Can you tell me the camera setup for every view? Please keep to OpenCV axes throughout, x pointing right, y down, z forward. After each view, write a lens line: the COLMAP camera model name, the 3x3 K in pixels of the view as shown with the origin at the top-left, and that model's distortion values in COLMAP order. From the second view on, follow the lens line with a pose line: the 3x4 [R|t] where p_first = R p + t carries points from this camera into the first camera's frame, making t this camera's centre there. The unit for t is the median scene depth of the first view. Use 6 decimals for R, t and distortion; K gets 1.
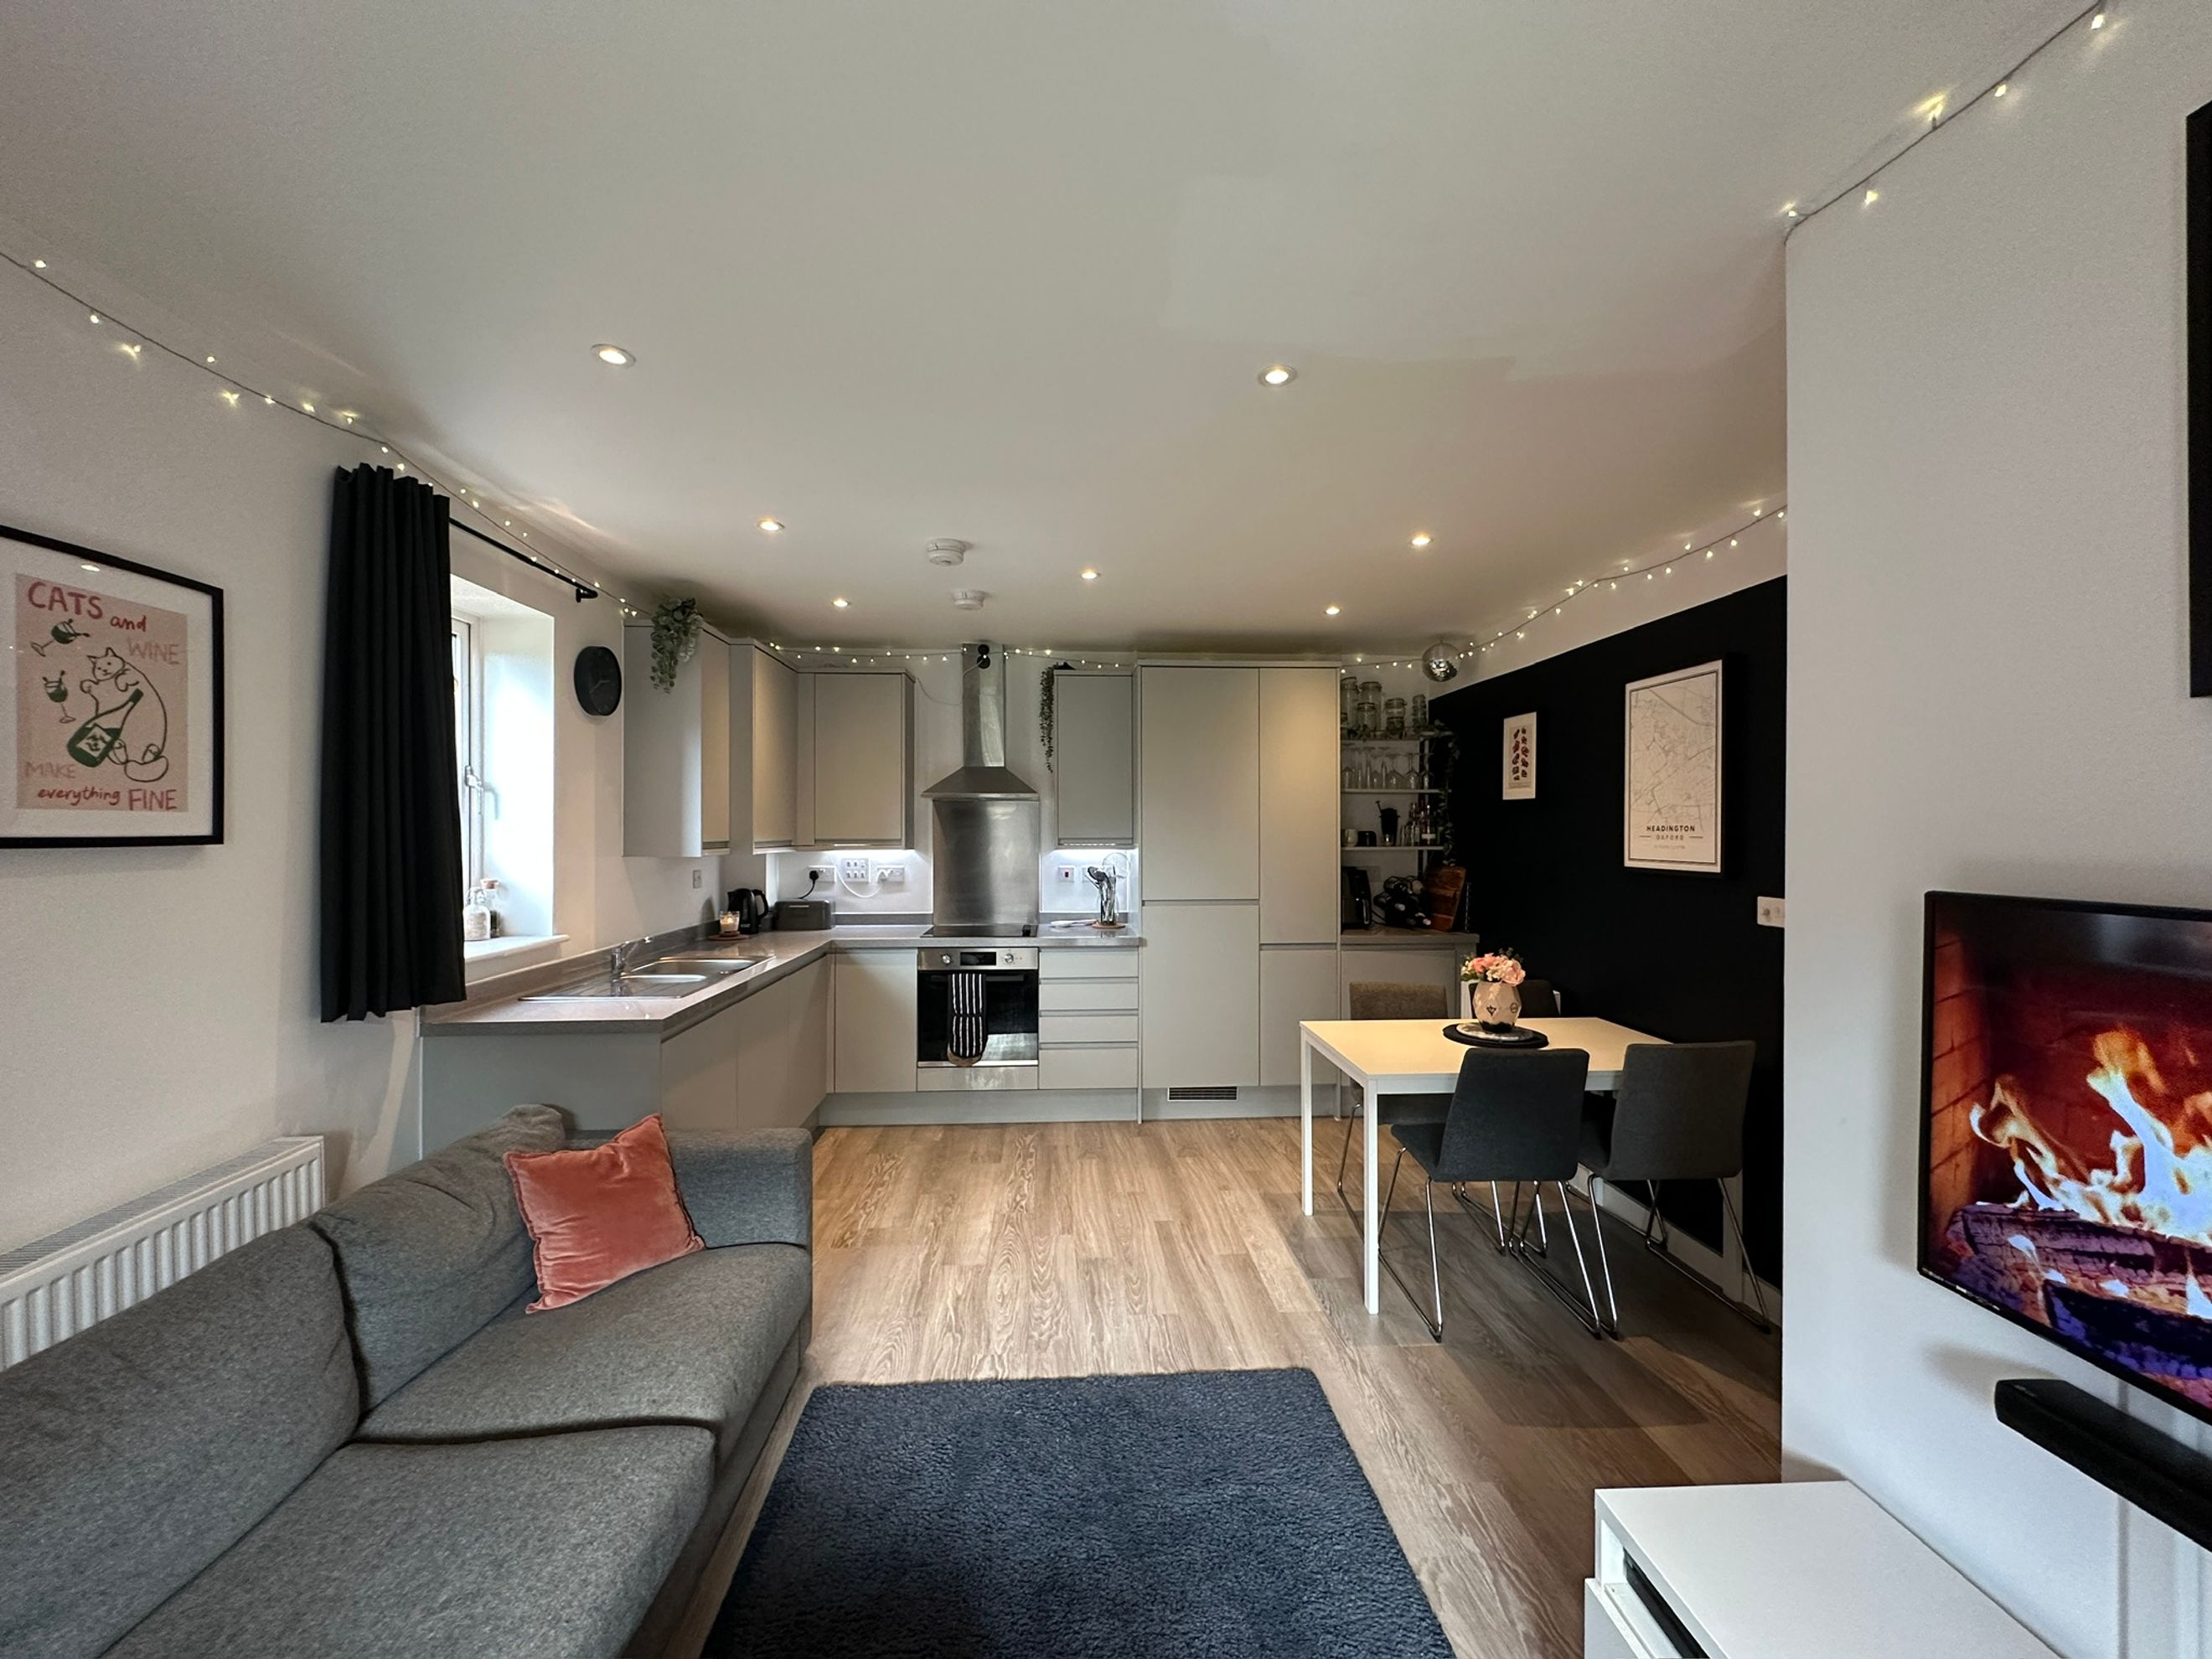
lens RADIAL K [[876.9, 0, 1102.7], [0, 876.9, 832.9], [0, 0, 1]] dist [-0.000725, 0.000173]
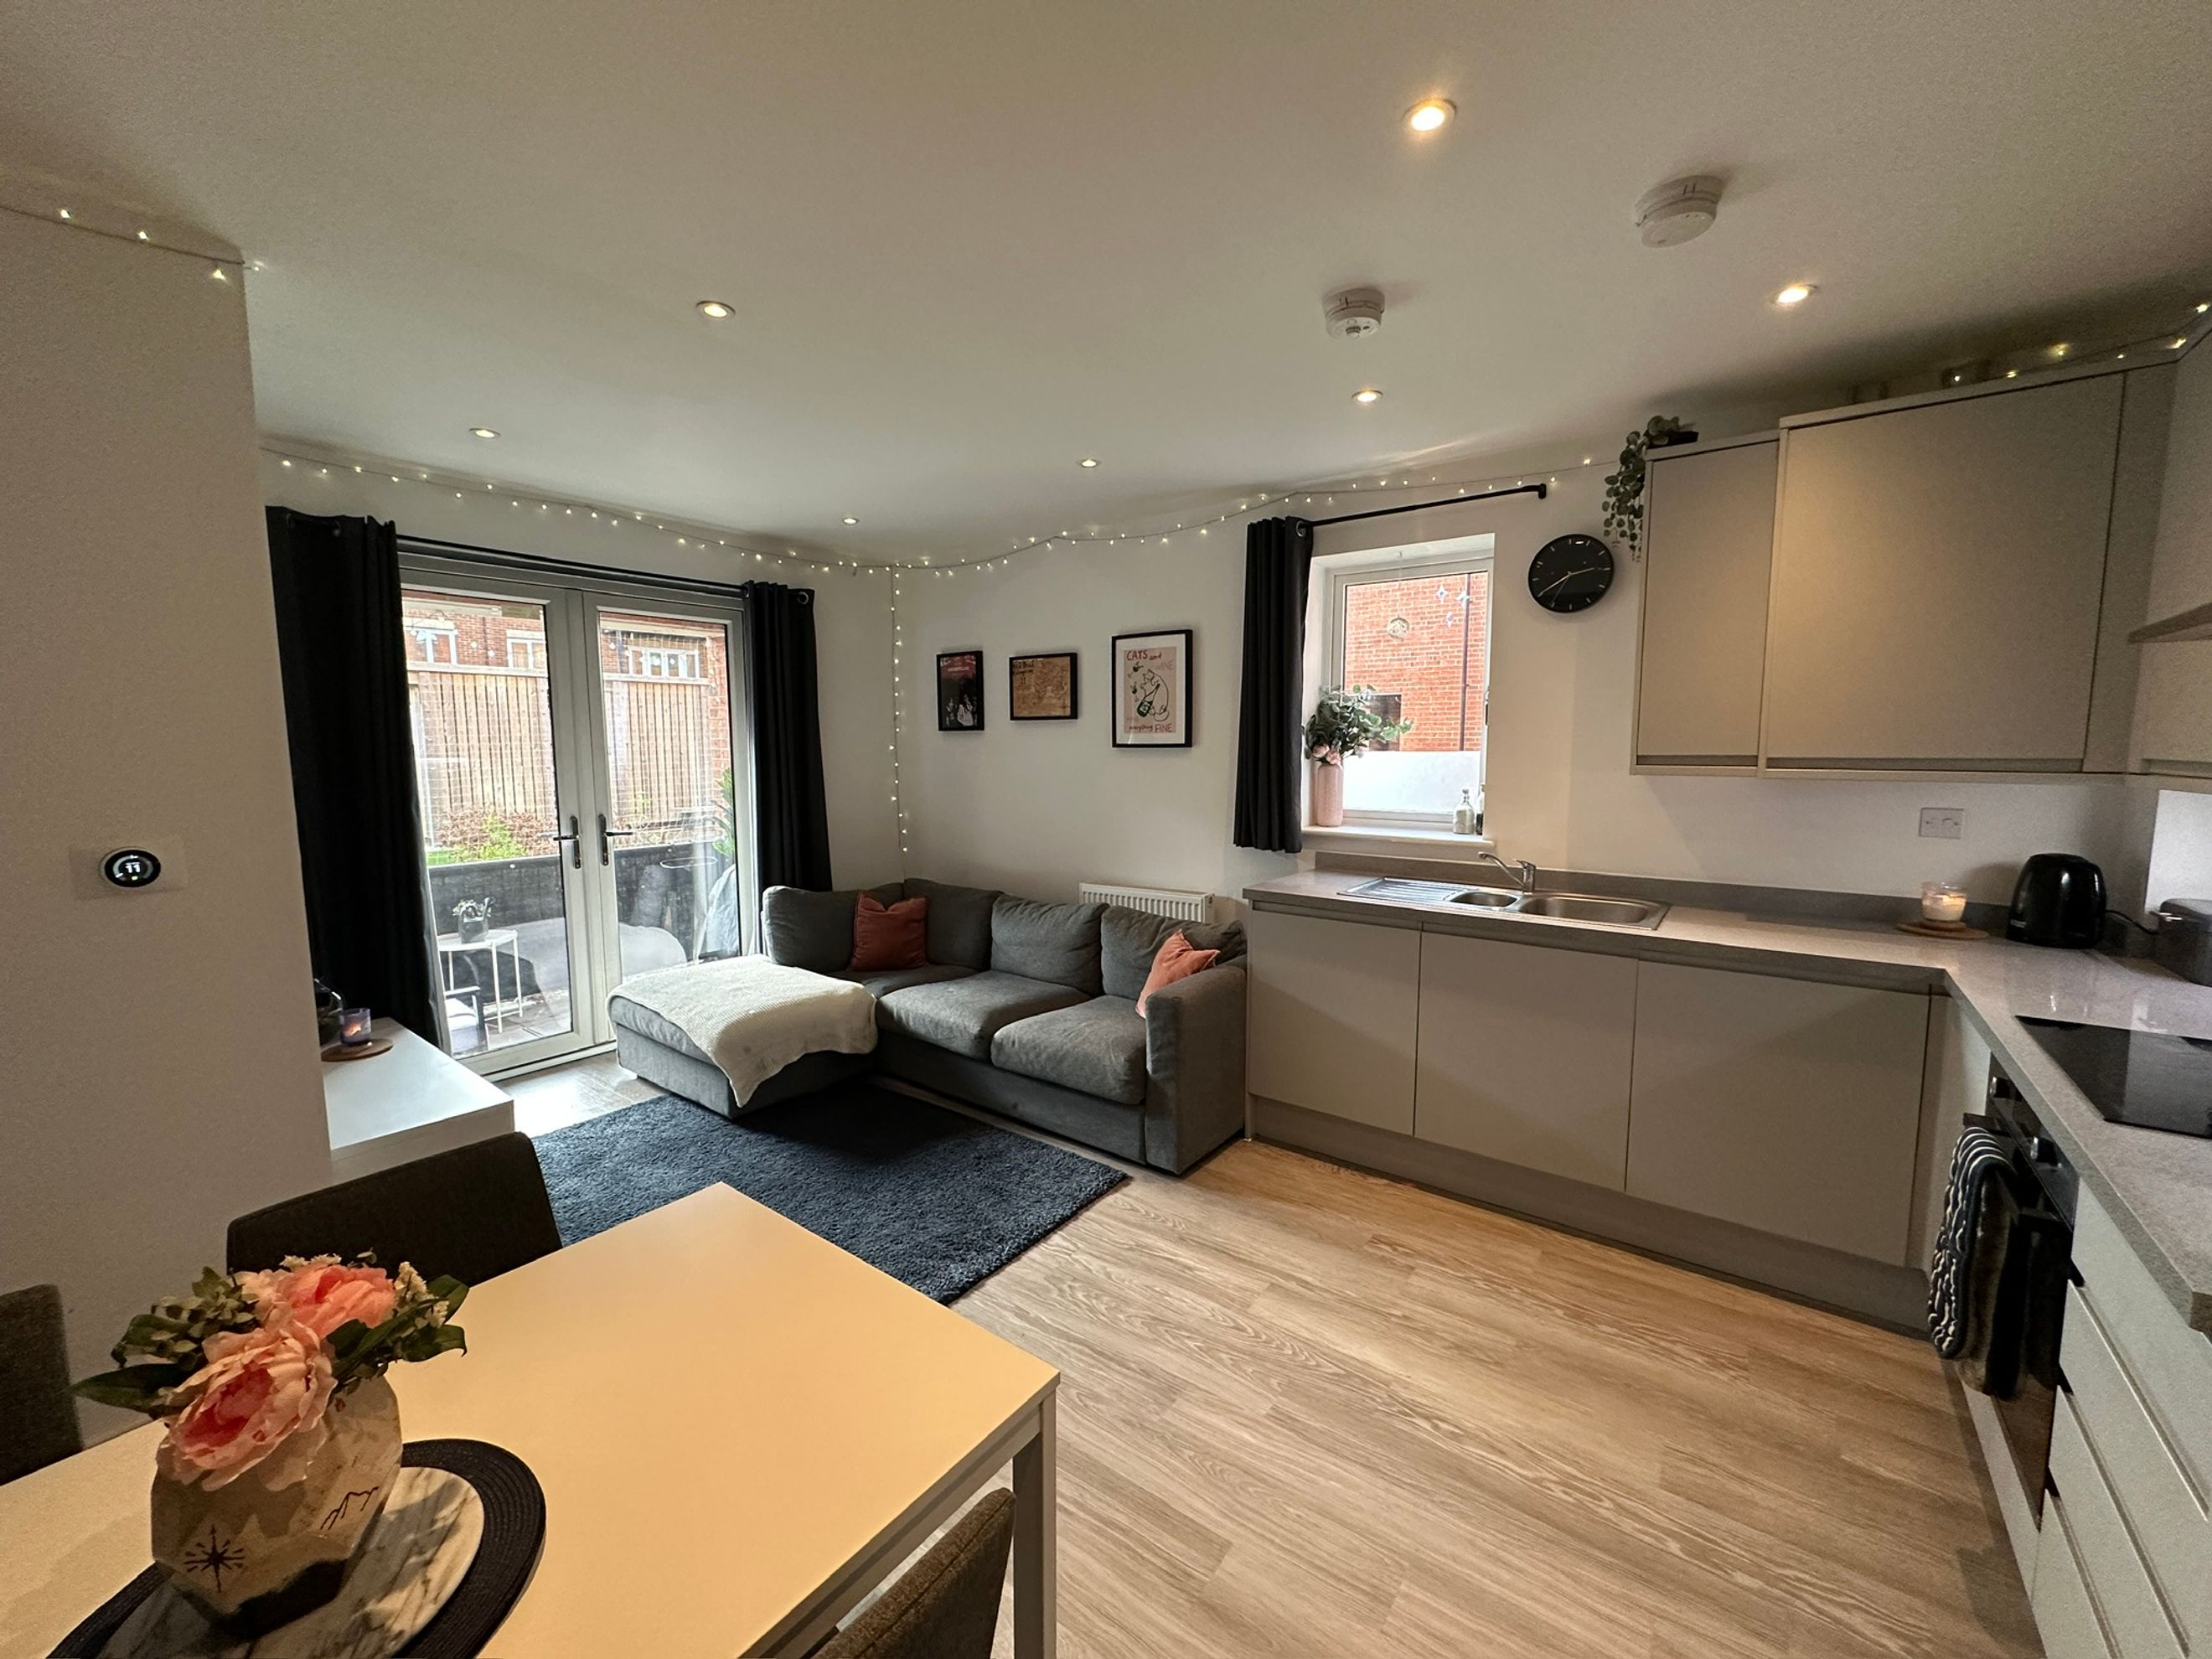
lens RADIAL K [[876.9, 0, 1102.7], [0, 876.9, 832.9], [0, 0, 1]] dist [-0.000725, 0.000173]
pose [[-0.645764, 0.078538, -0.759487, 0.482710], [-0.001178, 0.994592, 0.103852, -0.001100], [0.763537, 0.067959, -0.642179, 1.335368]]
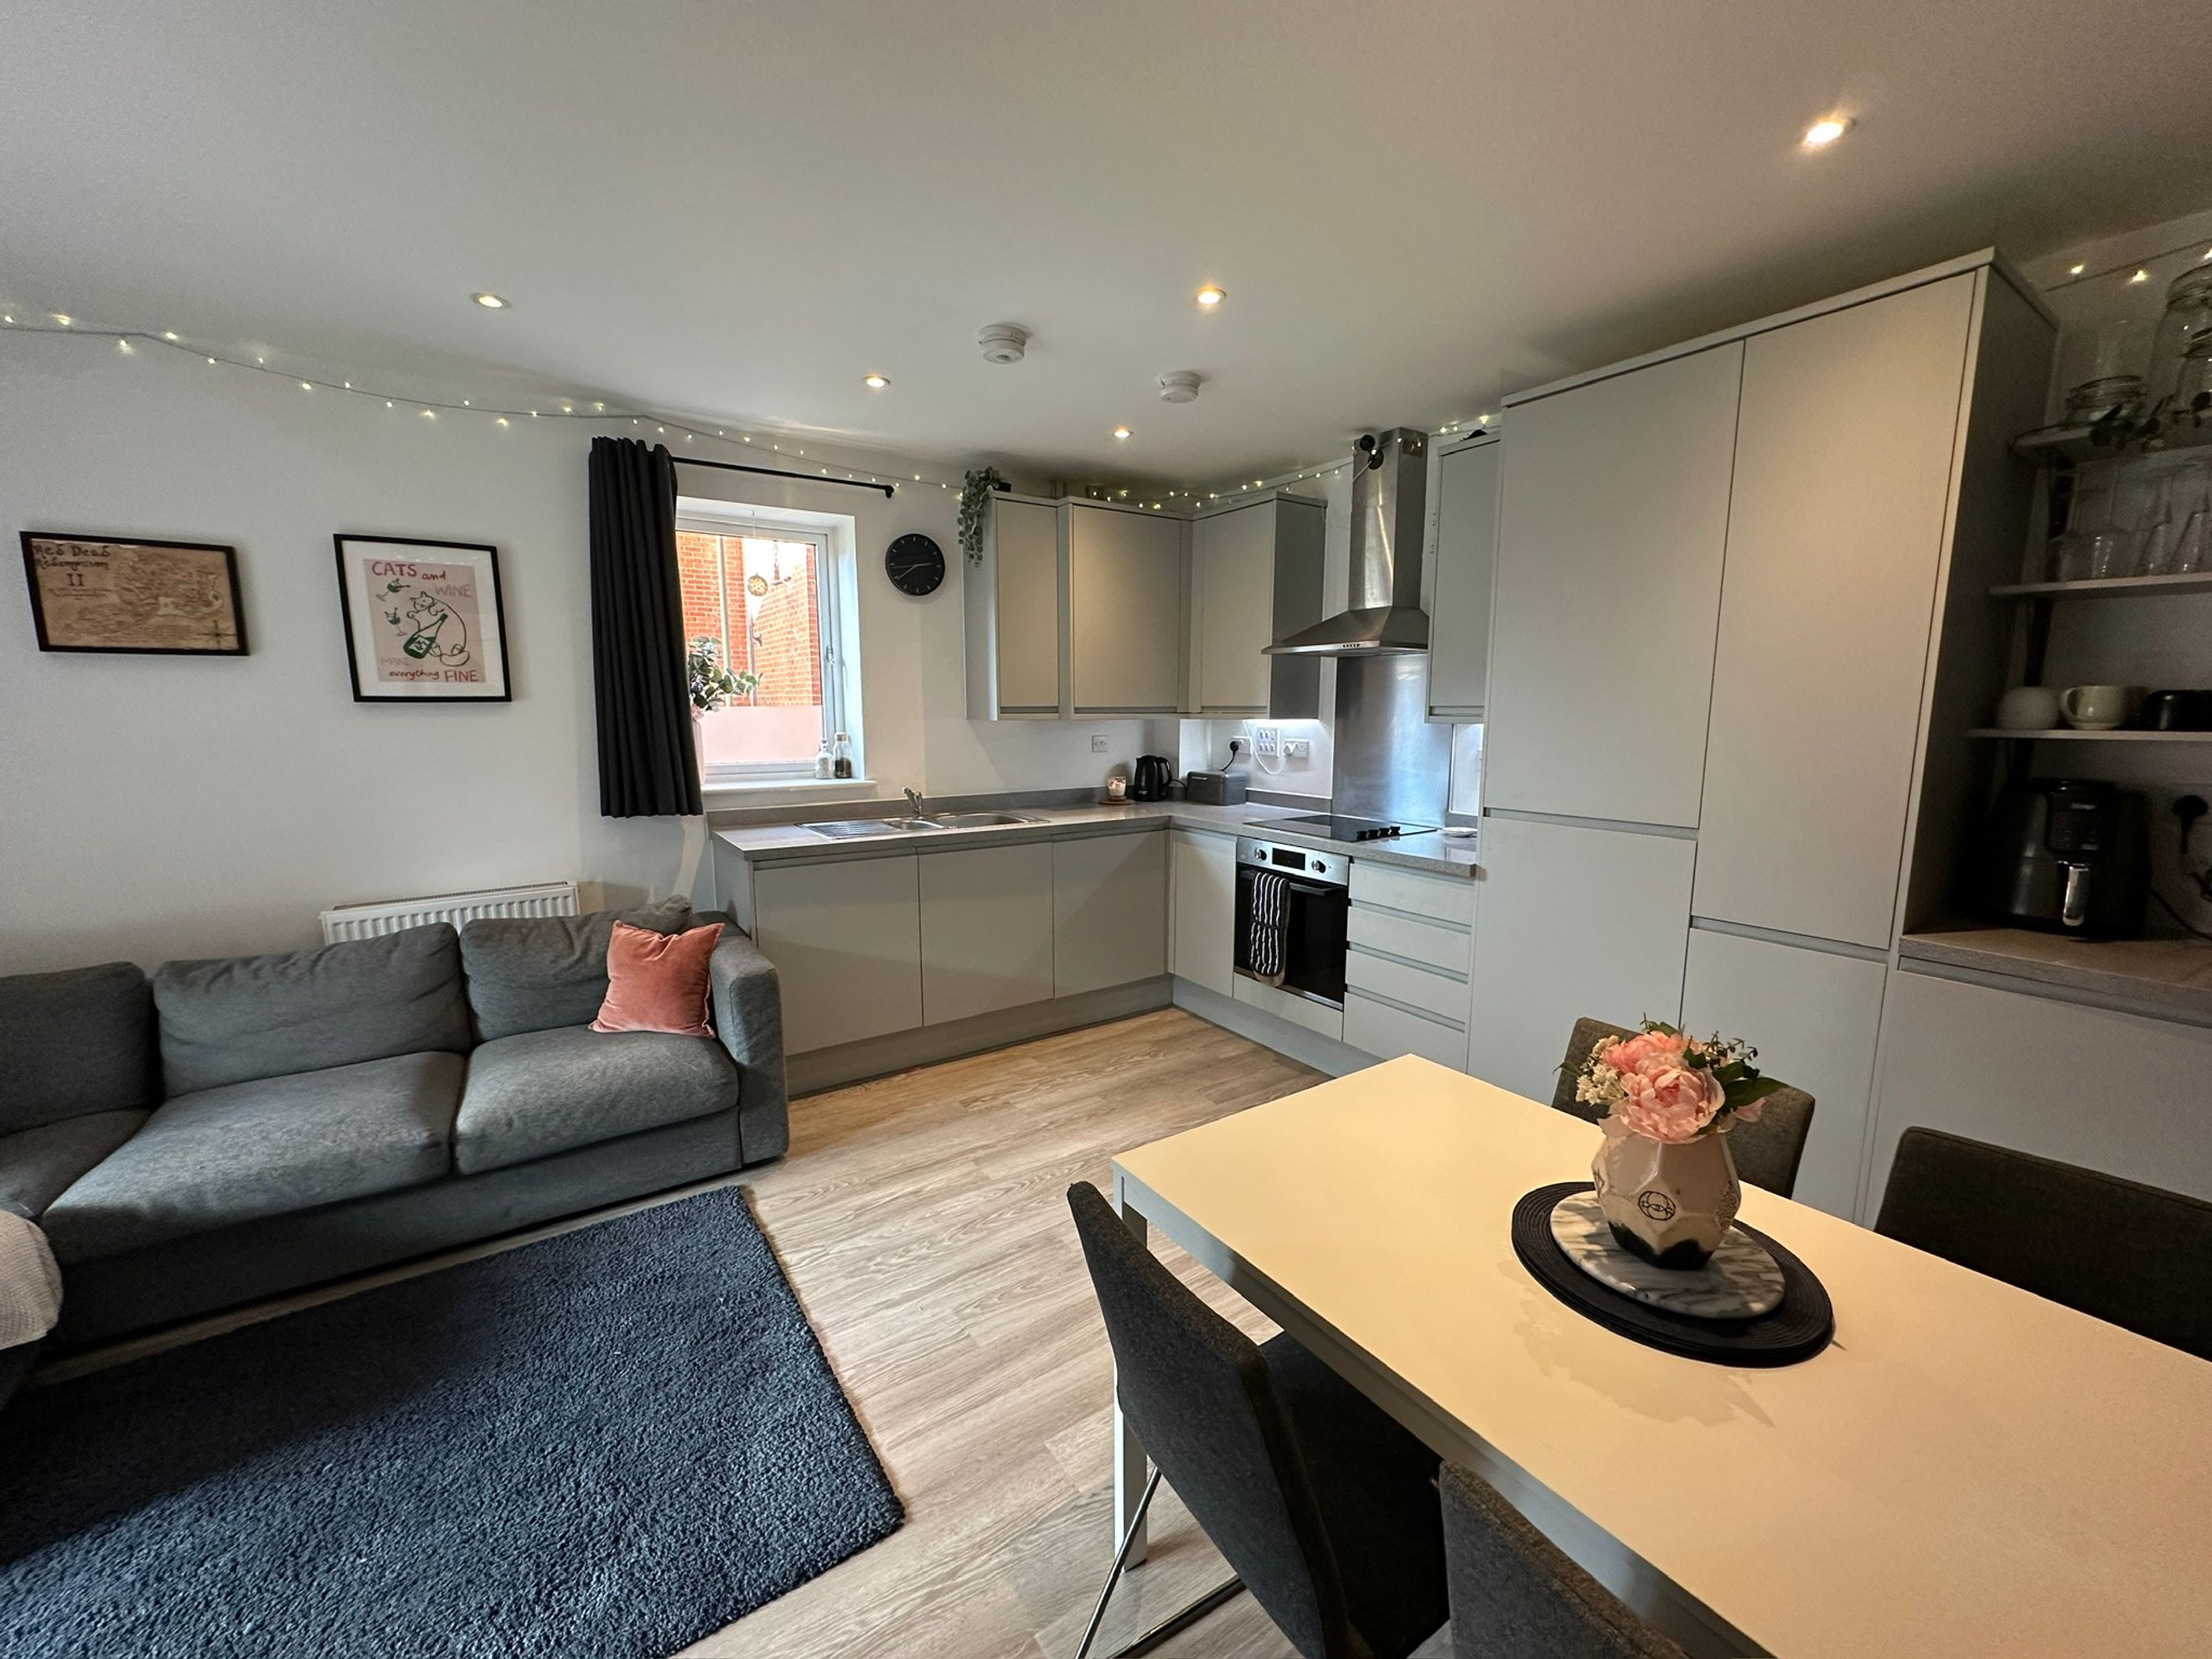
lens RADIAL K [[873.1, 0, 1109.5], [0, 873.1, 833.7], [0, 0, 1]] dist [-0.002852, -0.000308]
pose [[0.513561, 0.126564, -0.848668, 0.626418], [-0.003034, 0.989324, 0.145704, 0.009661], [0.858048, -0.072253, 0.508462, 0.659621]]
